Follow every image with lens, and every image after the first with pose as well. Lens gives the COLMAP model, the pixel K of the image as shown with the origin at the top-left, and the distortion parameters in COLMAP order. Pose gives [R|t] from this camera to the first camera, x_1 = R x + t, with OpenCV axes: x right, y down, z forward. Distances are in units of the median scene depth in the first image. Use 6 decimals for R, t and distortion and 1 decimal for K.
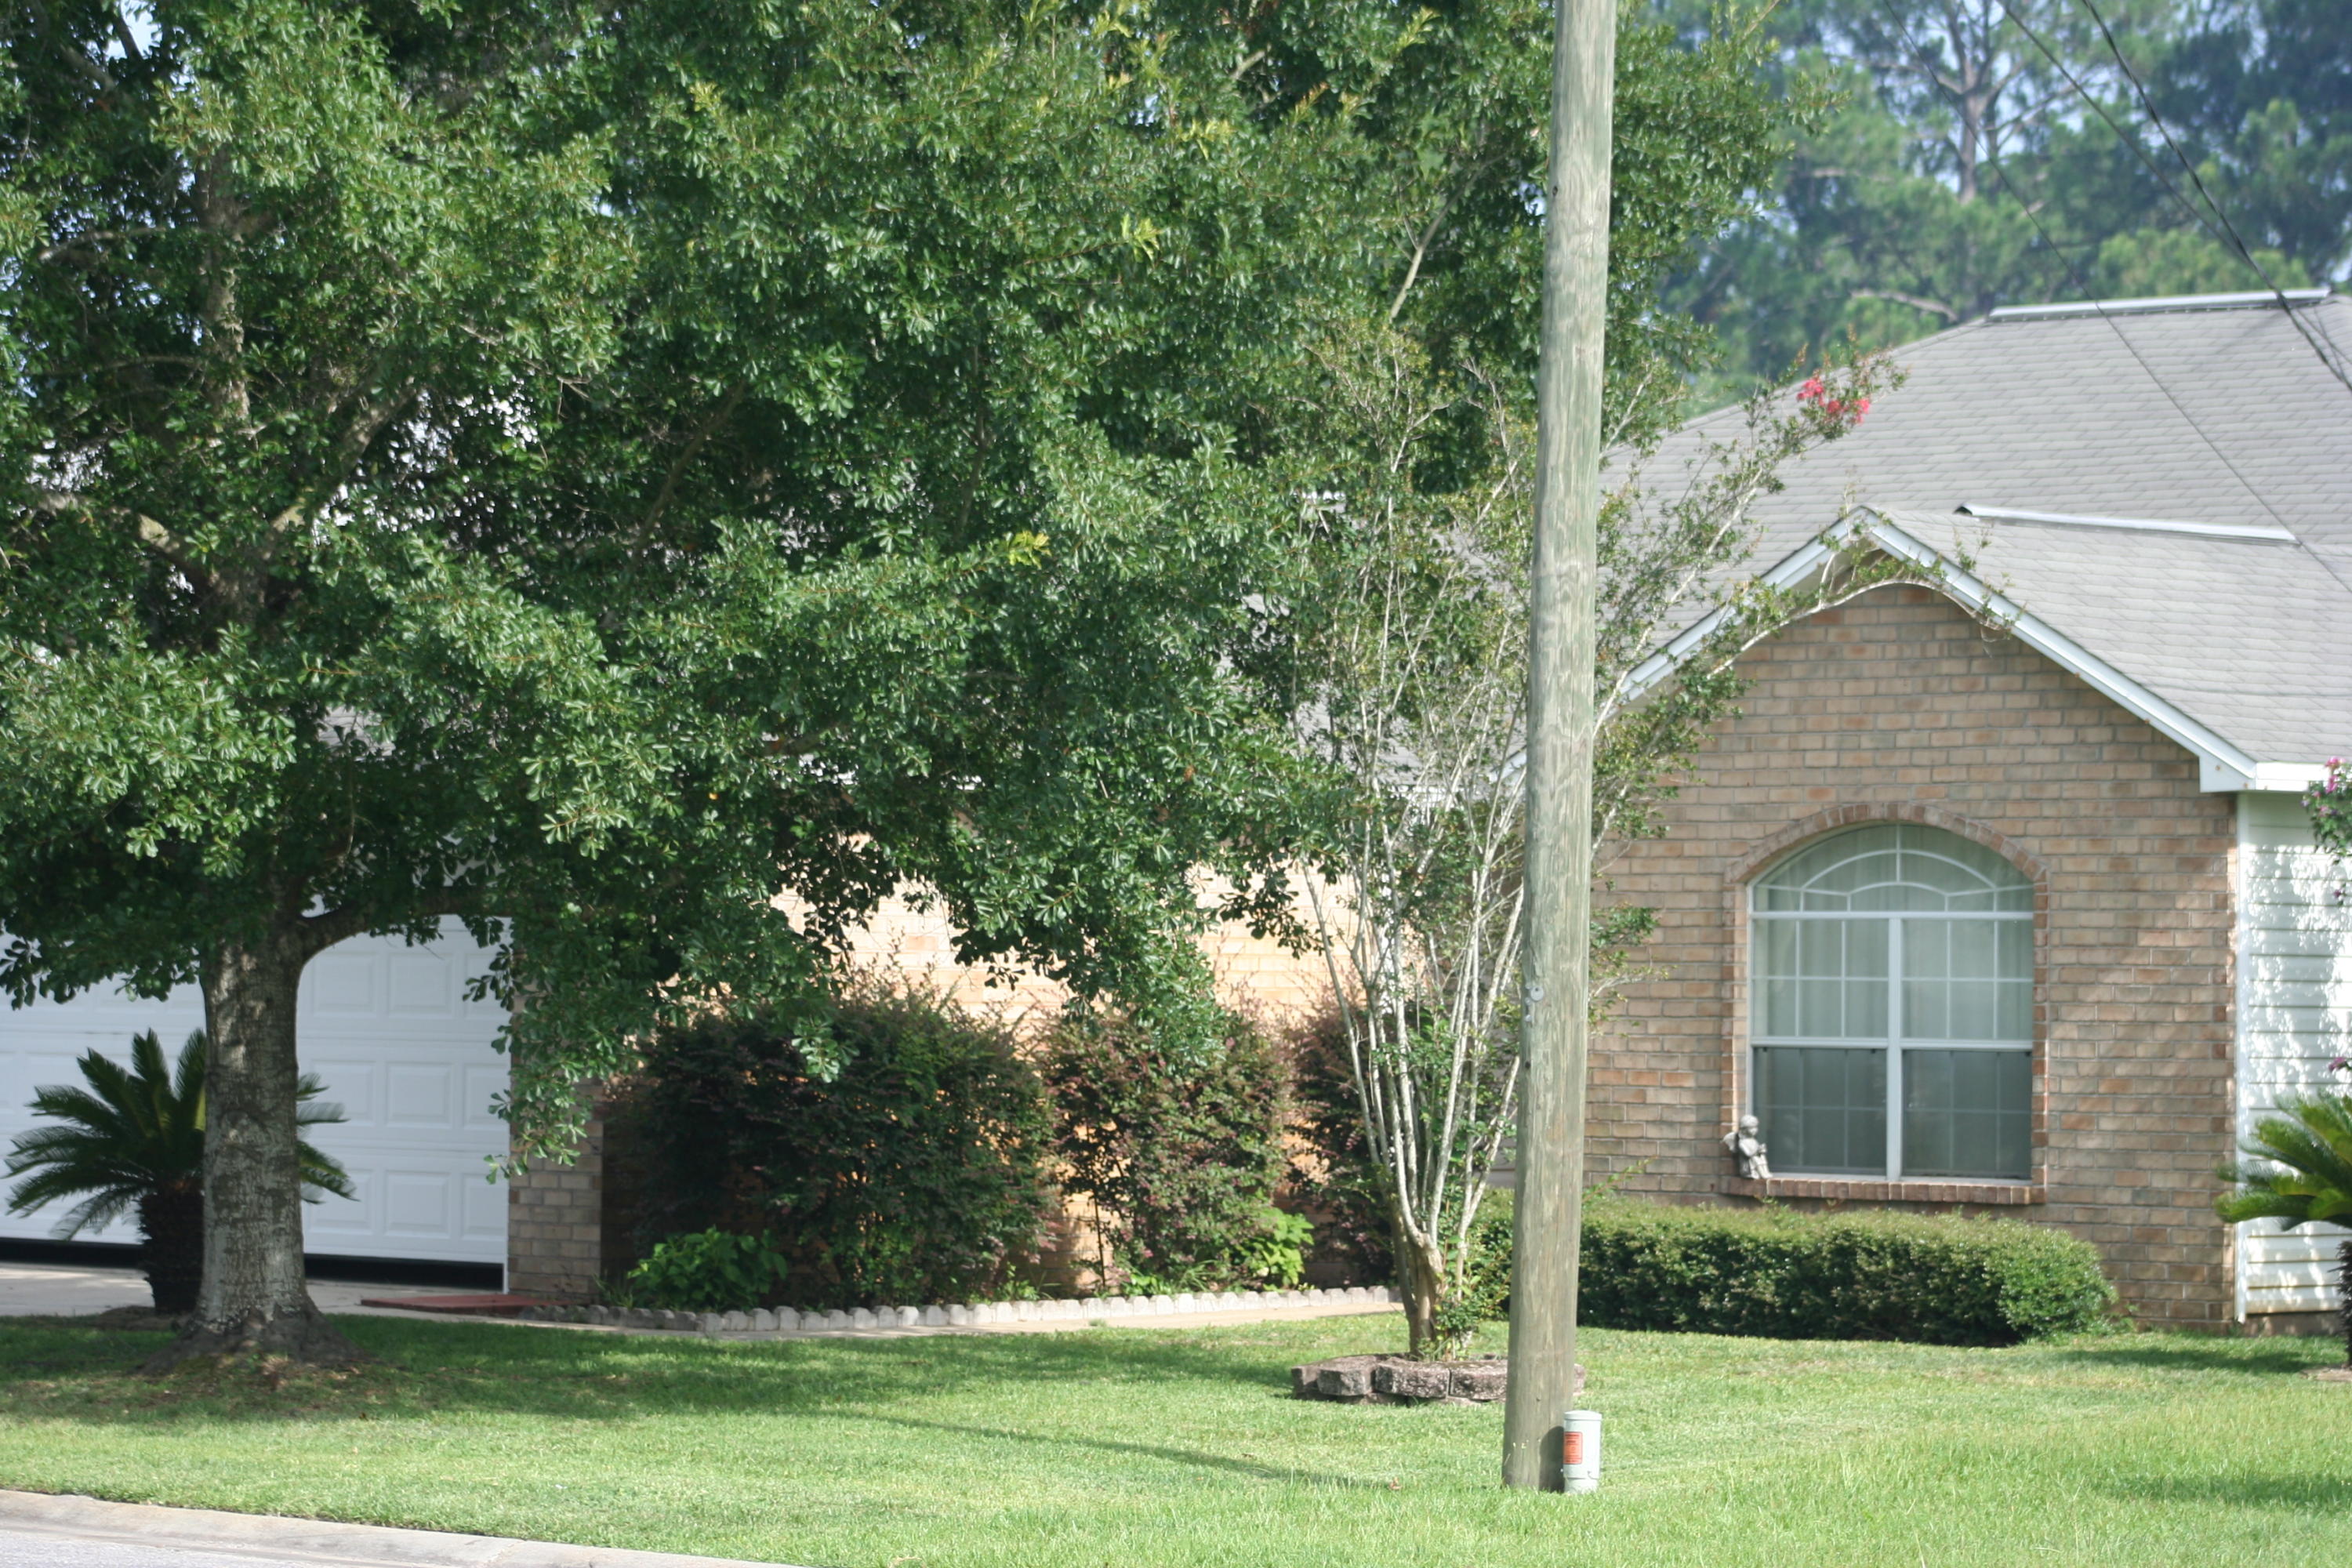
lens RADIAL K [[8086.1, 0, 1174.9], [0, 8086.1, 788.0], [0, 0, 1]] dist [-0.134807, 0.000000]
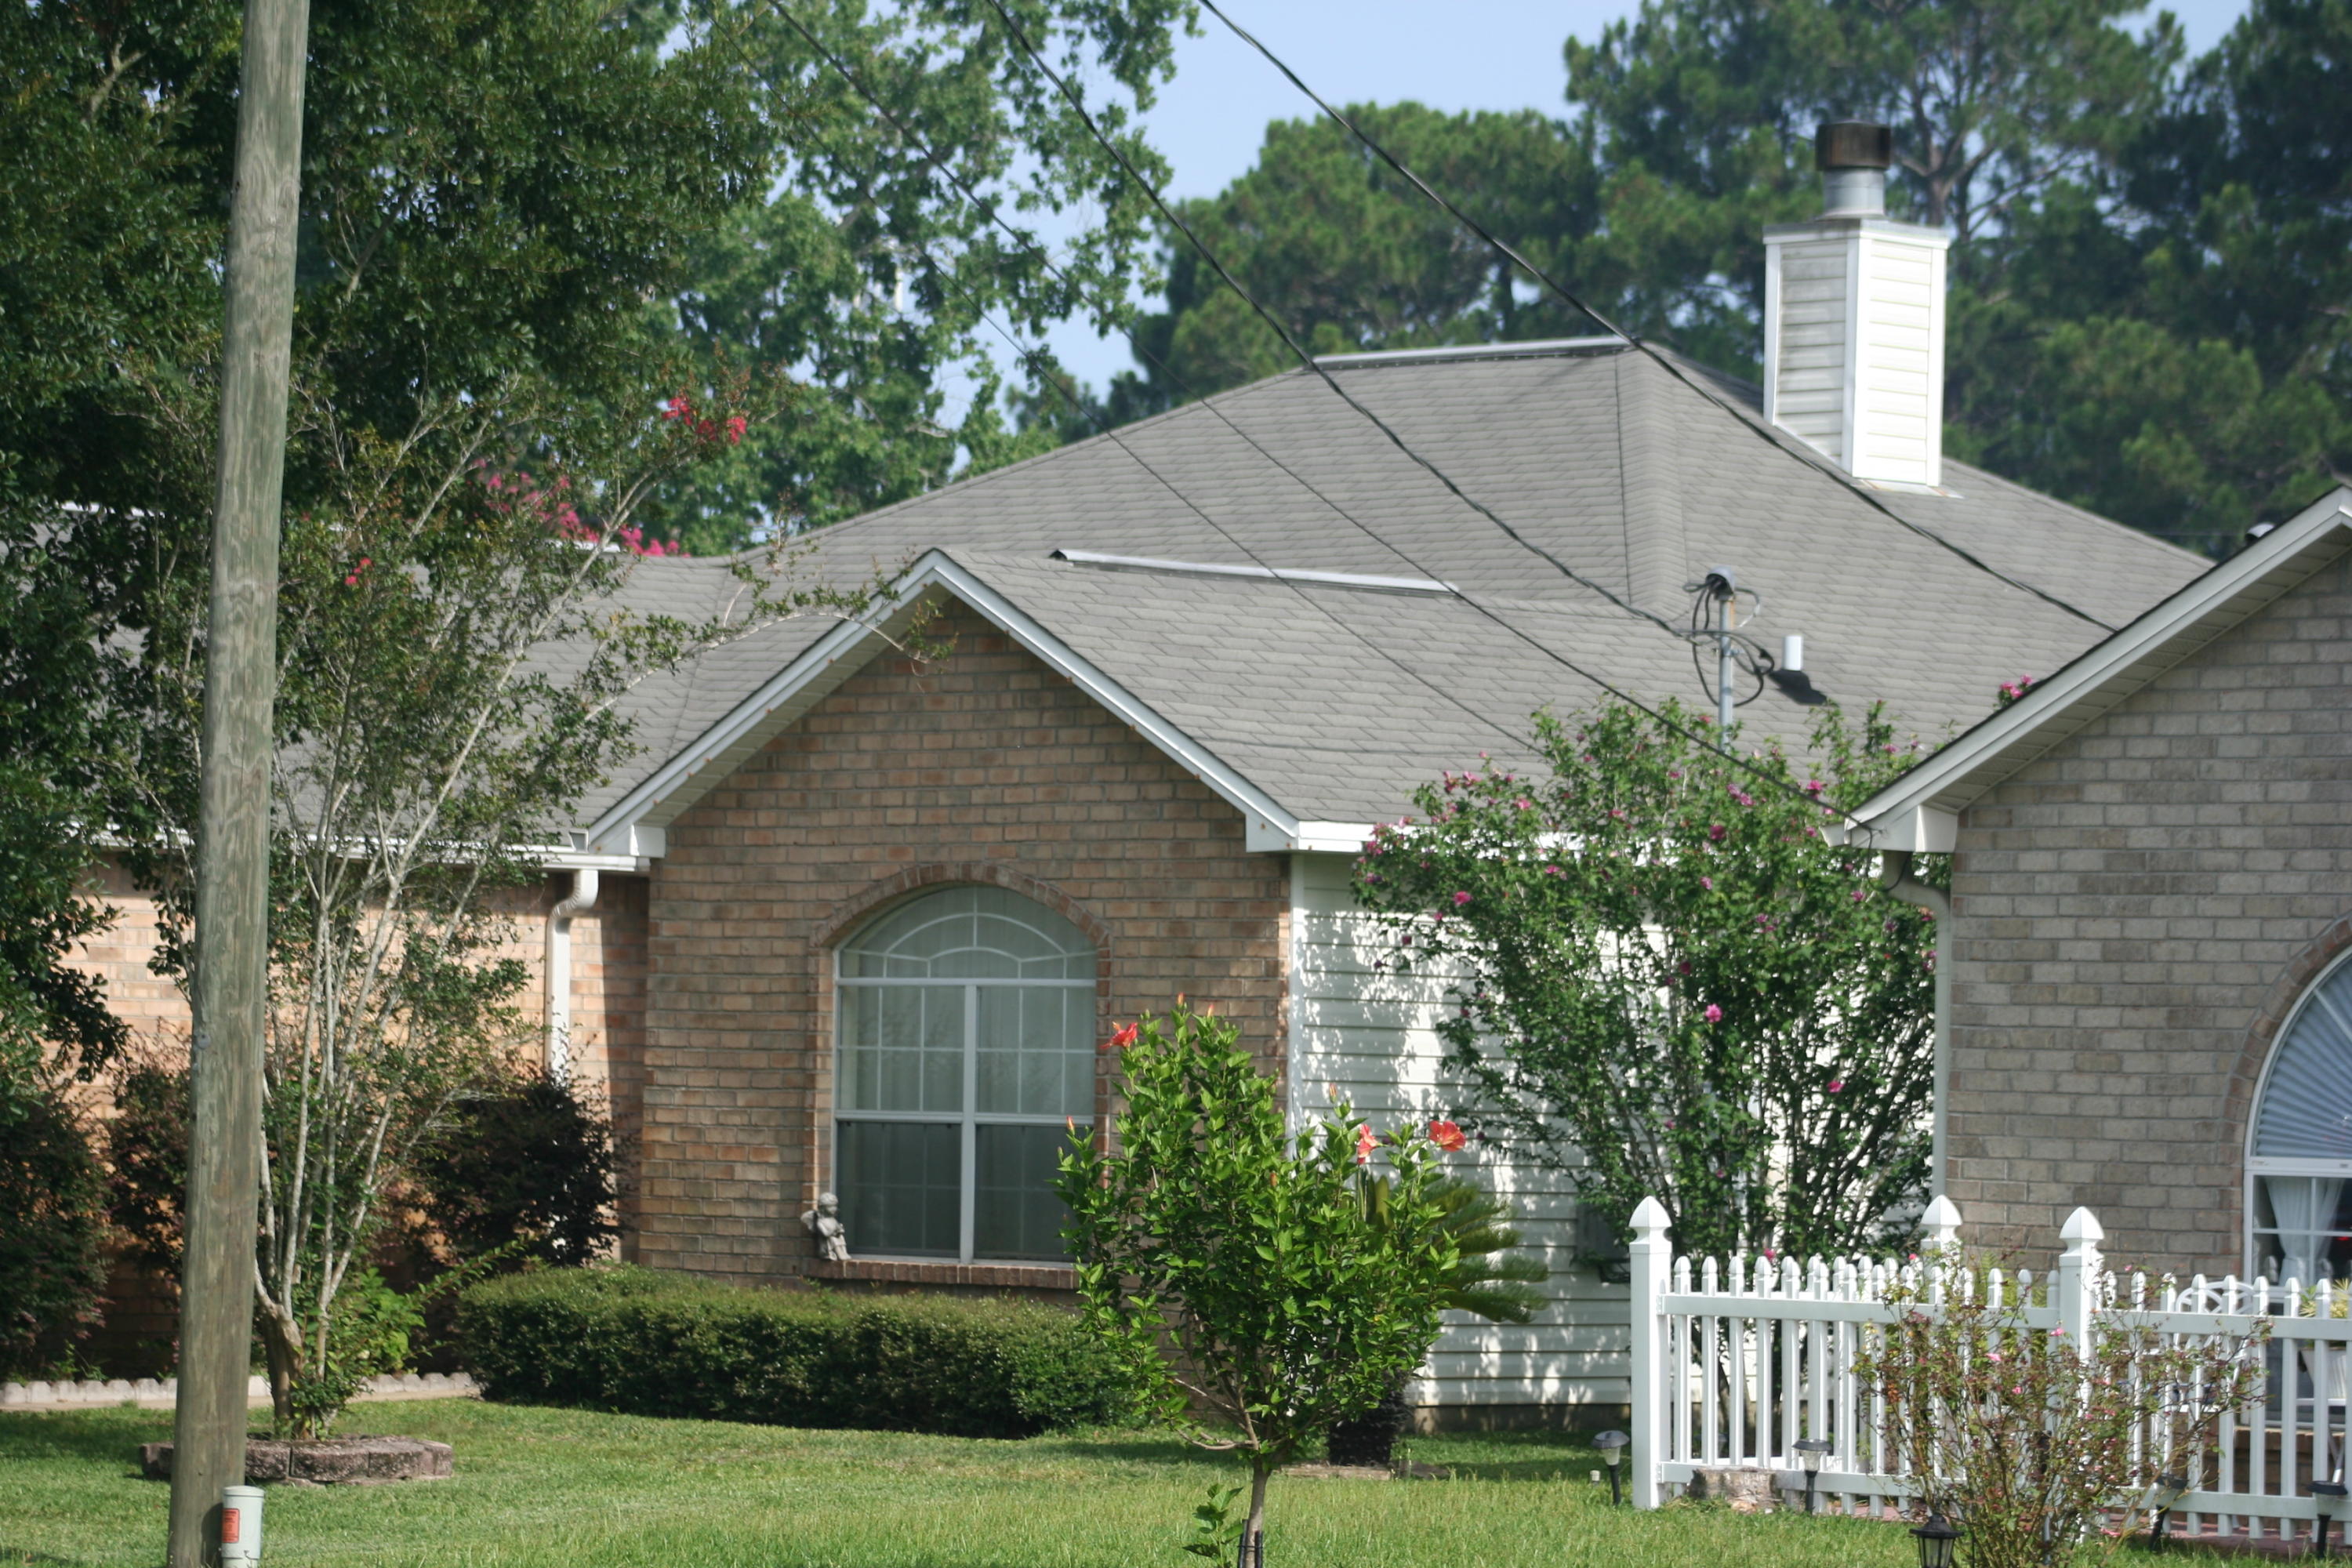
lens RADIAL K [[8351.9, 0, 1178.7], [0, 8351.9, 787.9], [0, 0, 1]] dist [-0.078830, 0.000000]
pose [[0.999761, 0.009501, -0.019701, 0.135138], [-0.009770, 0.999859, -0.013625, 0.006214], [0.019569, 0.013814, 0.999713, 0.024686]]
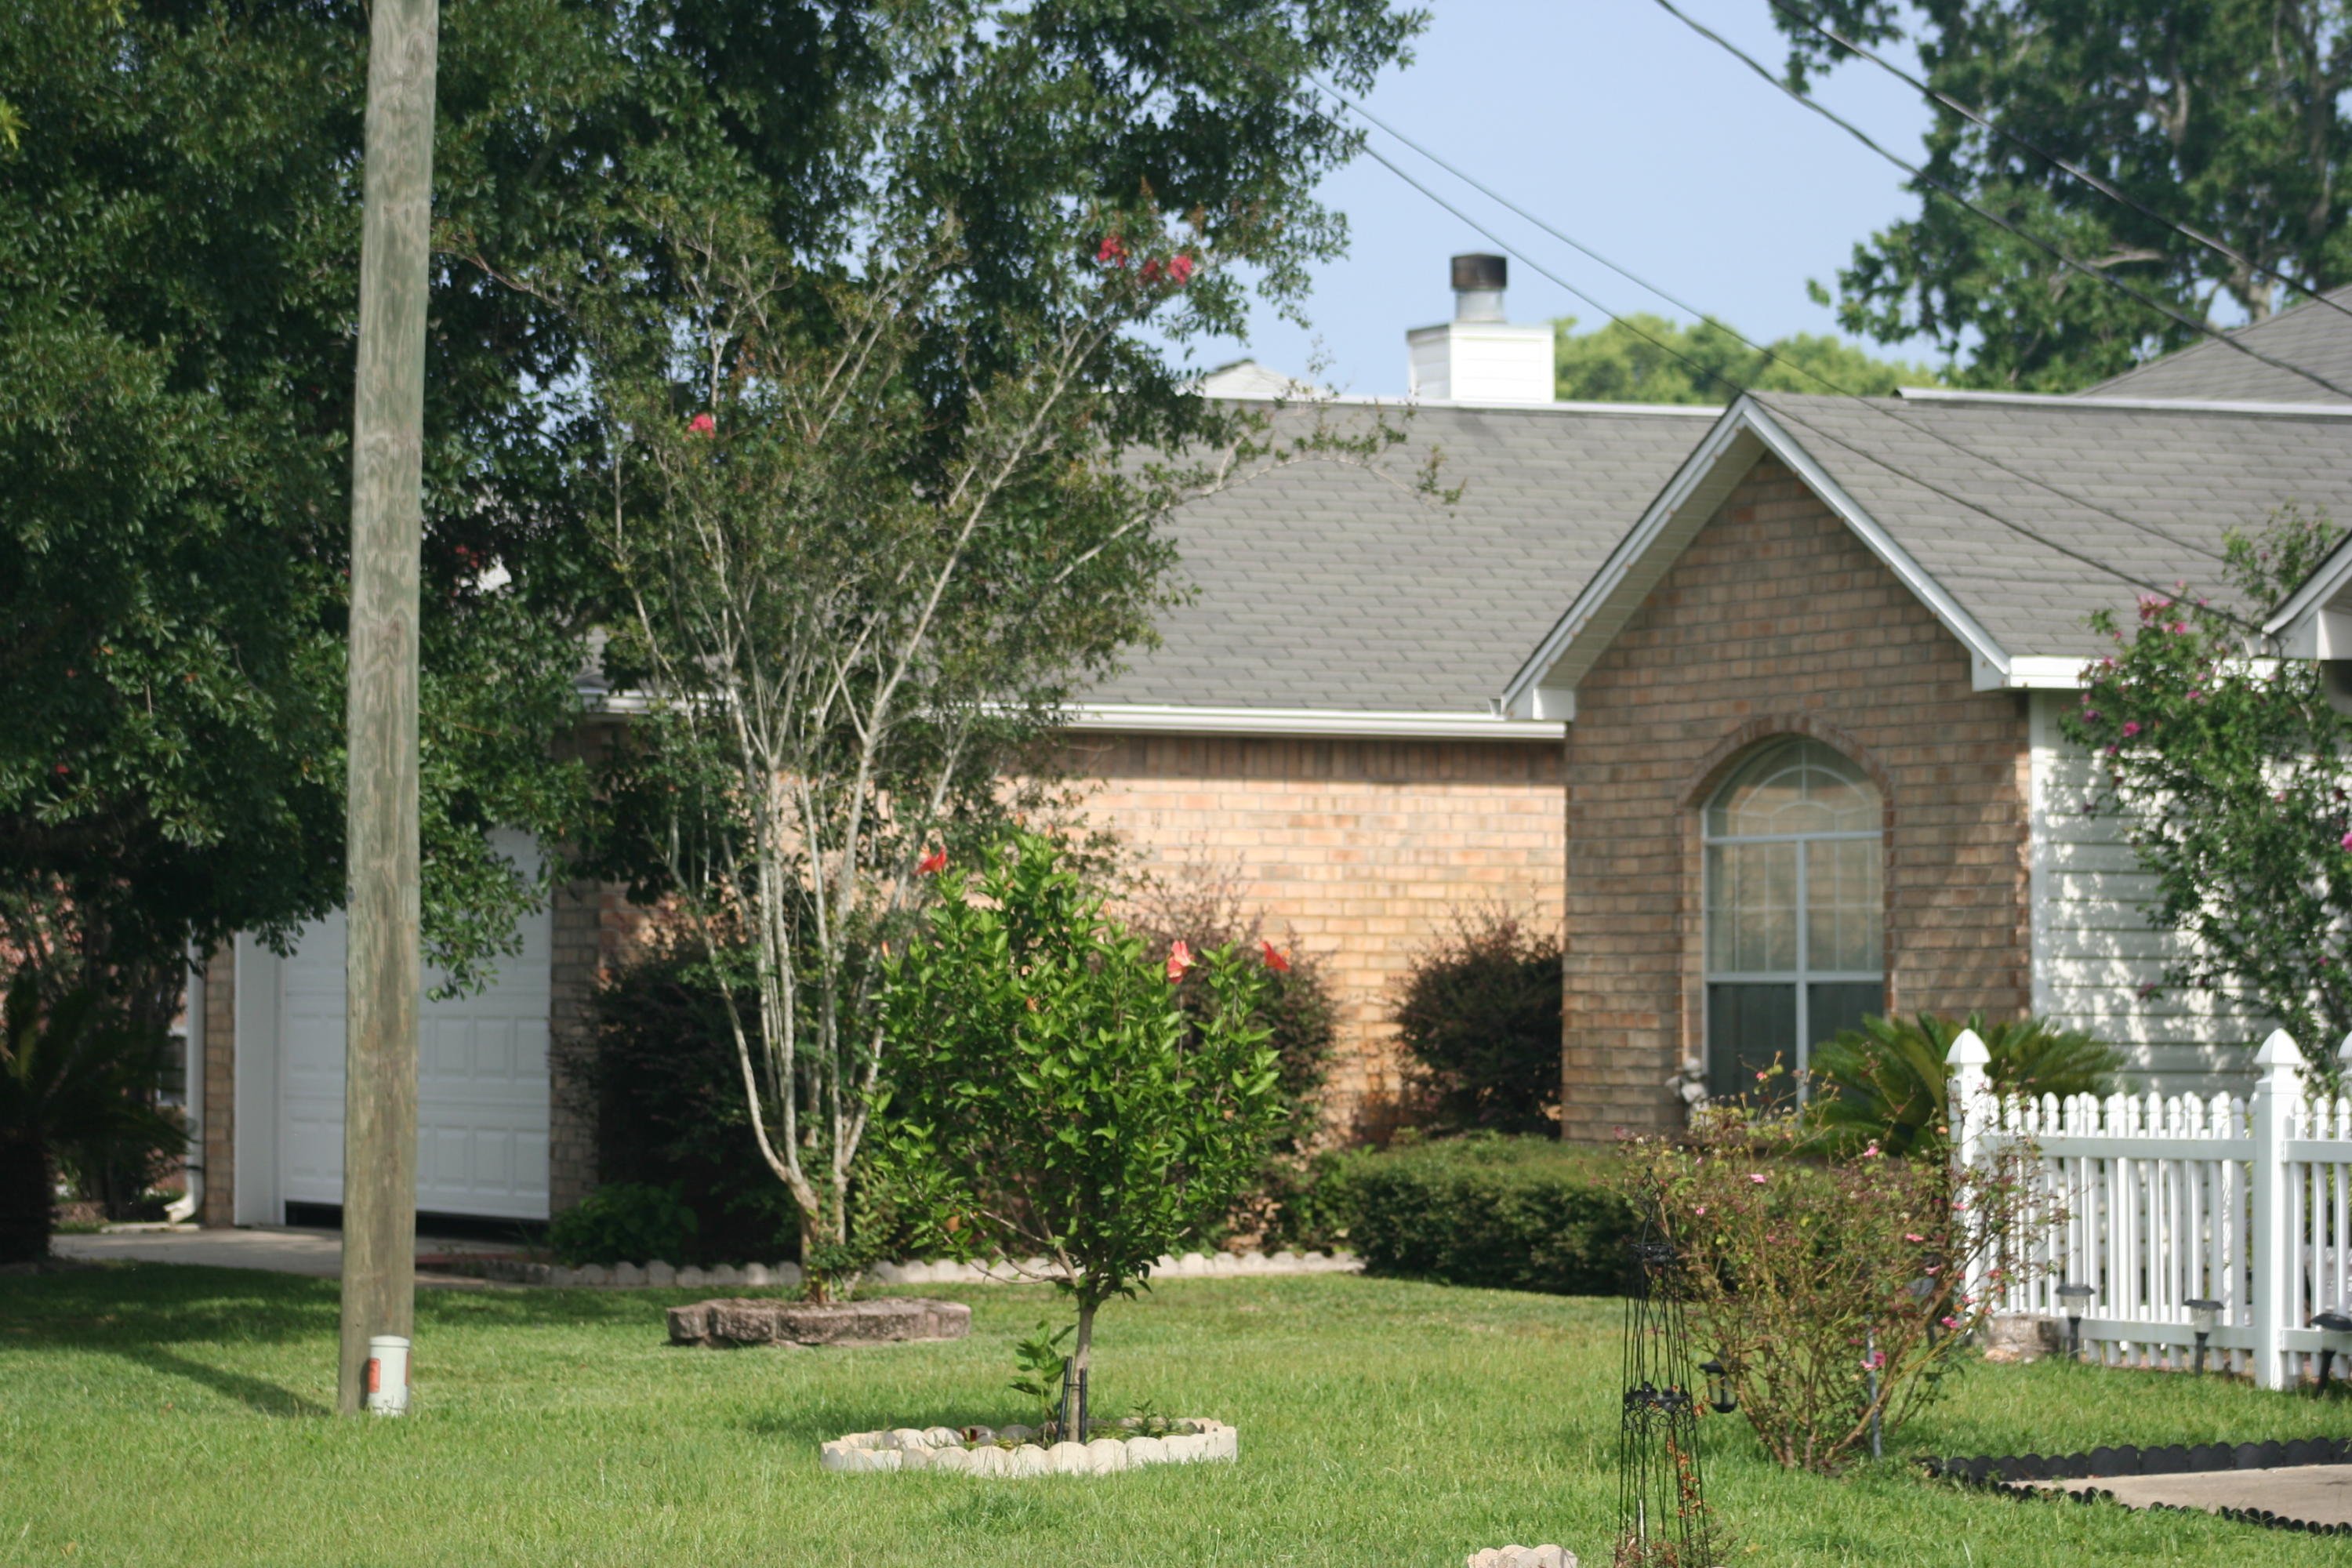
lens RADIAL K [[8351.9, 0, 1172.7], [0, 8351.9, 777.0], [0, 0, 1]] dist [-0.078830, 0.000000]
pose [[0.931382, -0.018577, -0.363570, 0.374151], [0.016129, 0.999822, -0.009768, 0.017328], [0.363687, 0.003234, 0.931516, 0.095342]]
